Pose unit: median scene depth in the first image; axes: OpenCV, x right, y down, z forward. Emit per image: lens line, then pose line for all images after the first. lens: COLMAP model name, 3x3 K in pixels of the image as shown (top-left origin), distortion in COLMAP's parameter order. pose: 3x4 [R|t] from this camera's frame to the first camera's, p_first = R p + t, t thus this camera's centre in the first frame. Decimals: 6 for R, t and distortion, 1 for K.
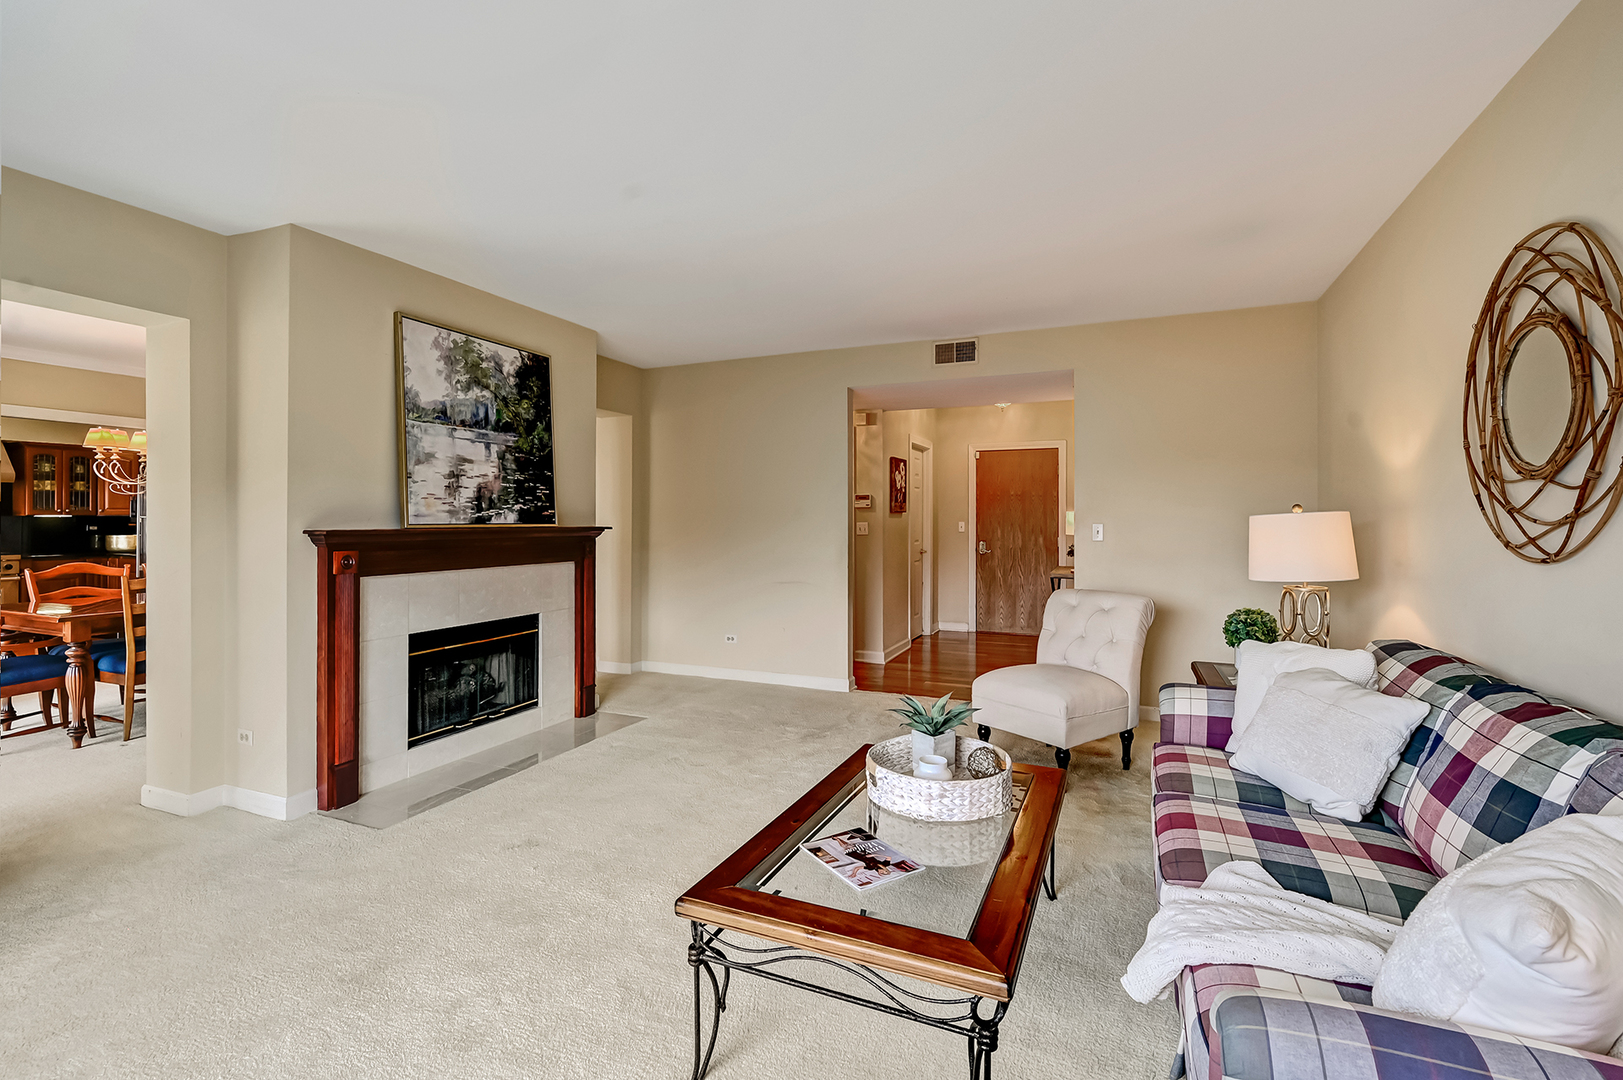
lens RADIAL K [[727.0, 0, 816.1], [0, 727.0, 520.2], [0, 0, 1]] dist [0.002128, -0.000153]
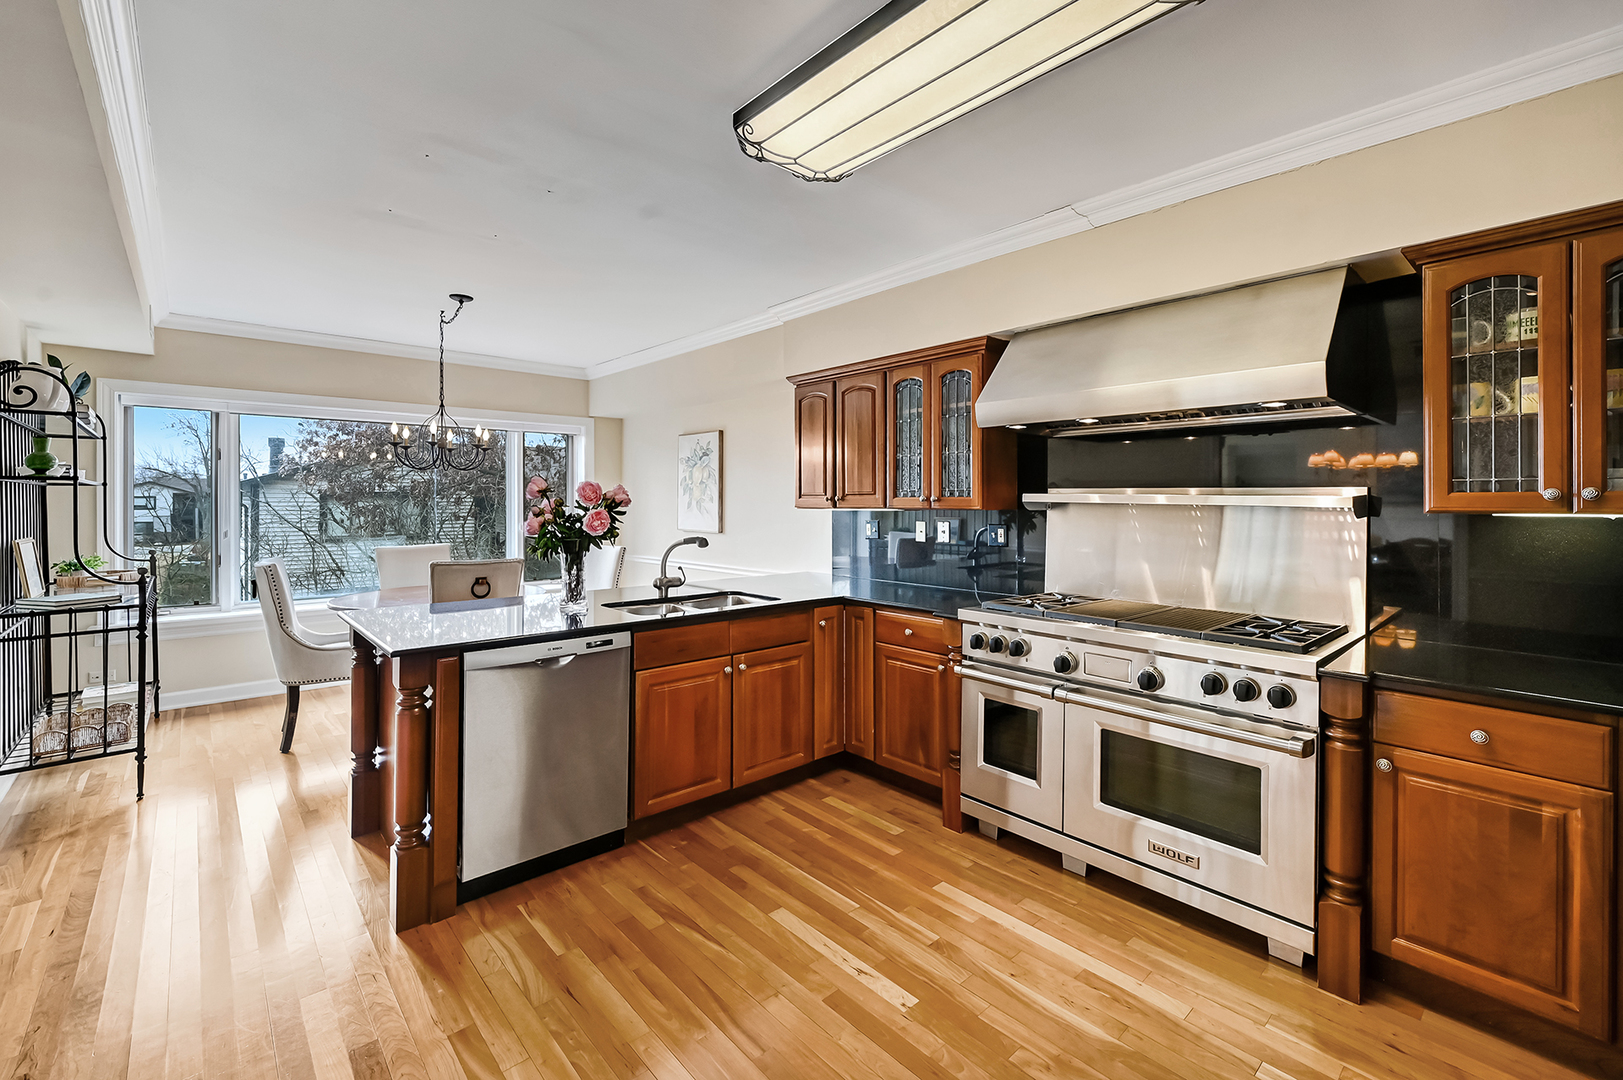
lens RADIAL K [[675.8, 0, 815.8], [0, 675.8, 498.9], [0, 0, 1]] dist [-0.000240, -0.000335]
pose [[-0.412713, -0.004655, -0.910849, -0.703271], [-0.004129, 0.999986, -0.003240, -0.009426], [0.910852, 0.002424, -0.412727, 0.833320]]
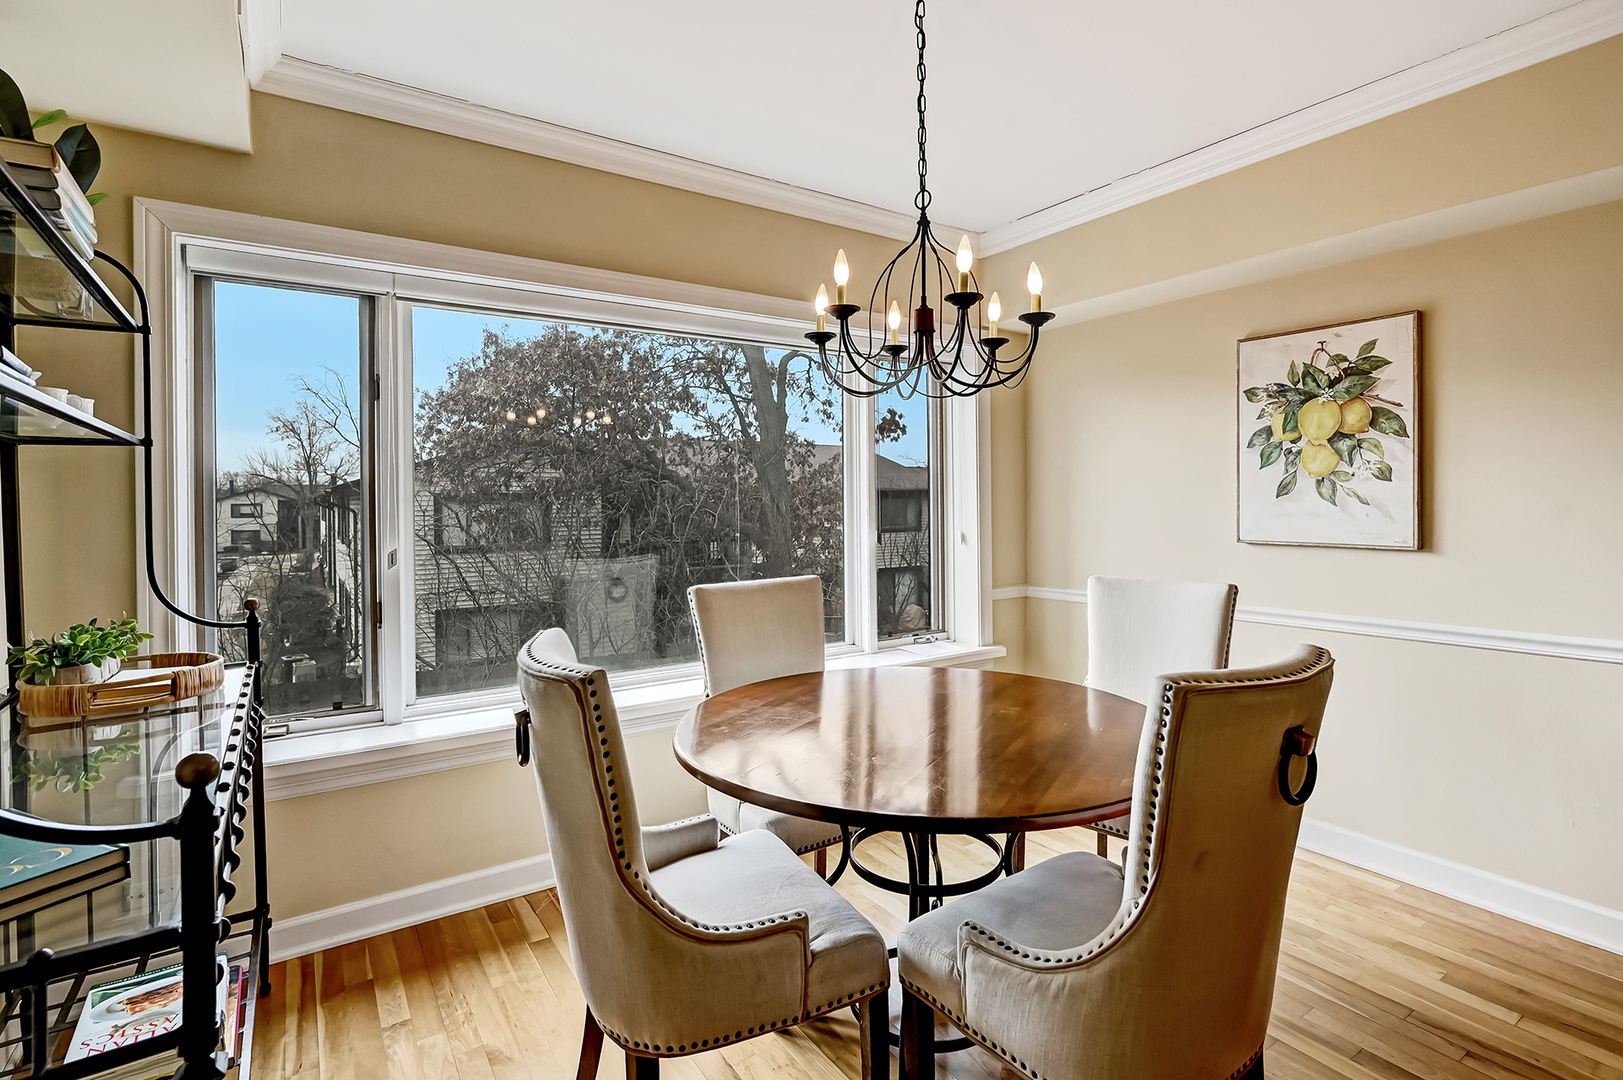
lens RADIAL K [[759.1, 0, 812.3], [0, 759.1, 498.4], [0, 0, 1]] dist [0.001588, 0.000146]
pose [[-0.541773, -0.000203, -0.840525, -0.844878], [0.008342, 0.999949, -0.005618, -0.000653], [0.840483, -0.010055, -0.541744, 0.472493]]
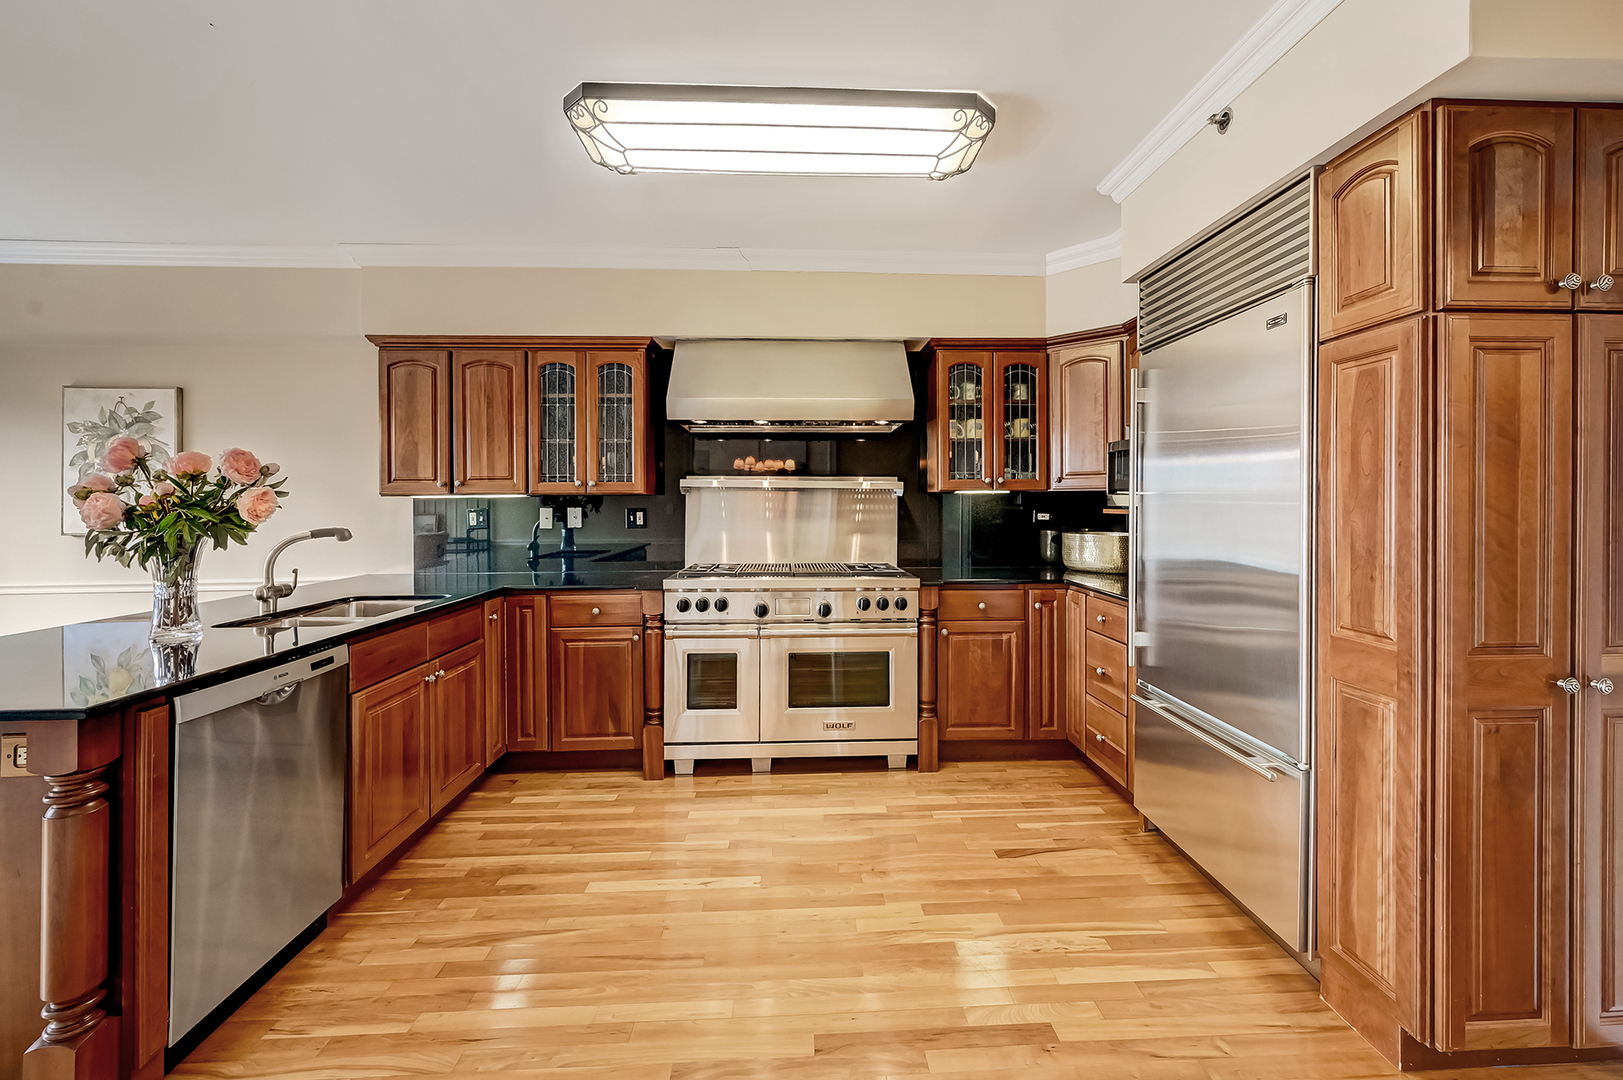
lens RADIAL K [[701.2, 0, 813.2], [0, 701.2, 505.7], [0, 0, 1]] dist [-0.001458, -0.000472]
pose [[0.442592, 0.002414, -0.896720, -0.653244], [0.003735, 0.999983, 0.004536, 0.000561], [0.896715, -0.005357, 0.442575, 0.668826]]
